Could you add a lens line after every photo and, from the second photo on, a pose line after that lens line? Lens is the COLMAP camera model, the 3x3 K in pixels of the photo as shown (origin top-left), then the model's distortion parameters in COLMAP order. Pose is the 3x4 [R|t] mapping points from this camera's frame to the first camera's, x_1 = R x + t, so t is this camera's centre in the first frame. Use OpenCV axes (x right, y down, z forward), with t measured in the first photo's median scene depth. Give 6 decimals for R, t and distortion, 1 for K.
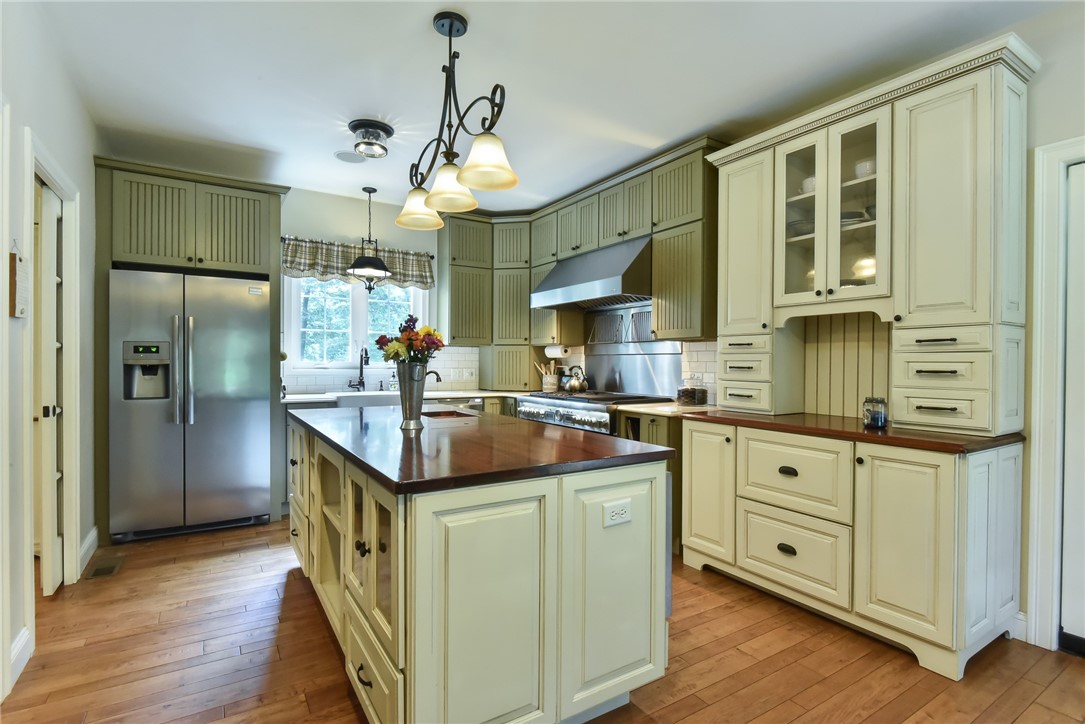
lens RADIAL K [[527.8, 0, 538.7], [0, 527.8, 362.9], [0, 0, 1]] dist [0.001603, -0.000868]
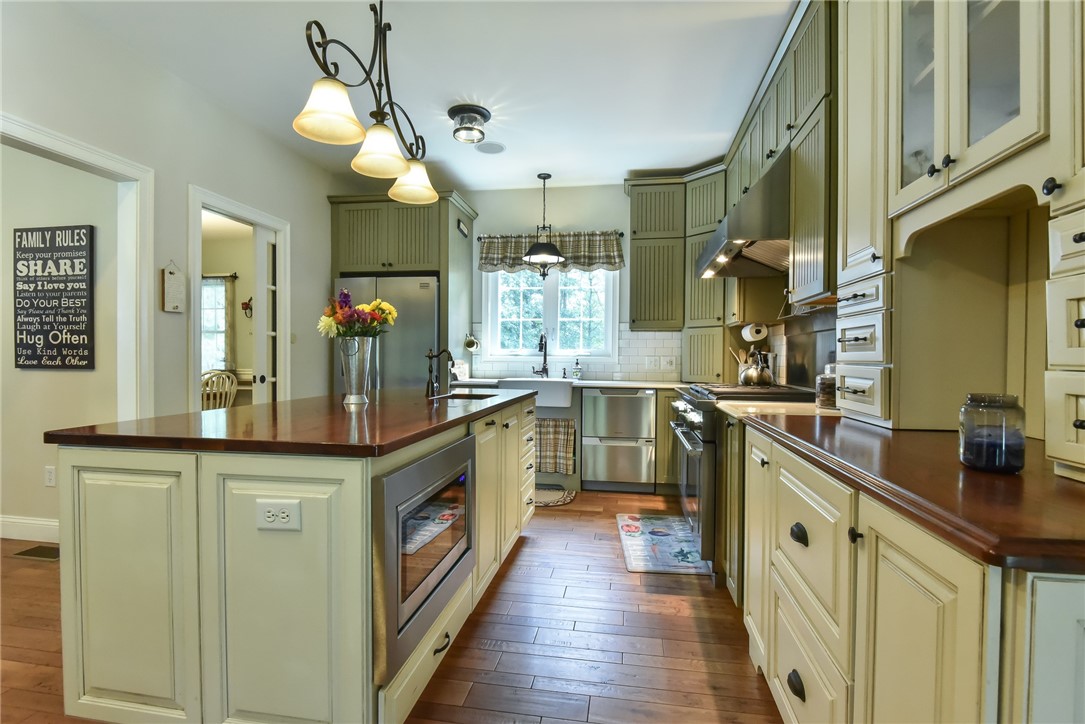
lens RADIAL K [[530.8, 0, 541.4], [0, 530.8, 361.9], [0, 0, 1]] dist [0.002850, -0.000272]
pose [[0.744279, 0.004163, -0.667856, 0.348075], [-0.003570, 0.999991, 0.002255, 0.021548], [0.667860, 0.000706, 0.744287, 0.248310]]
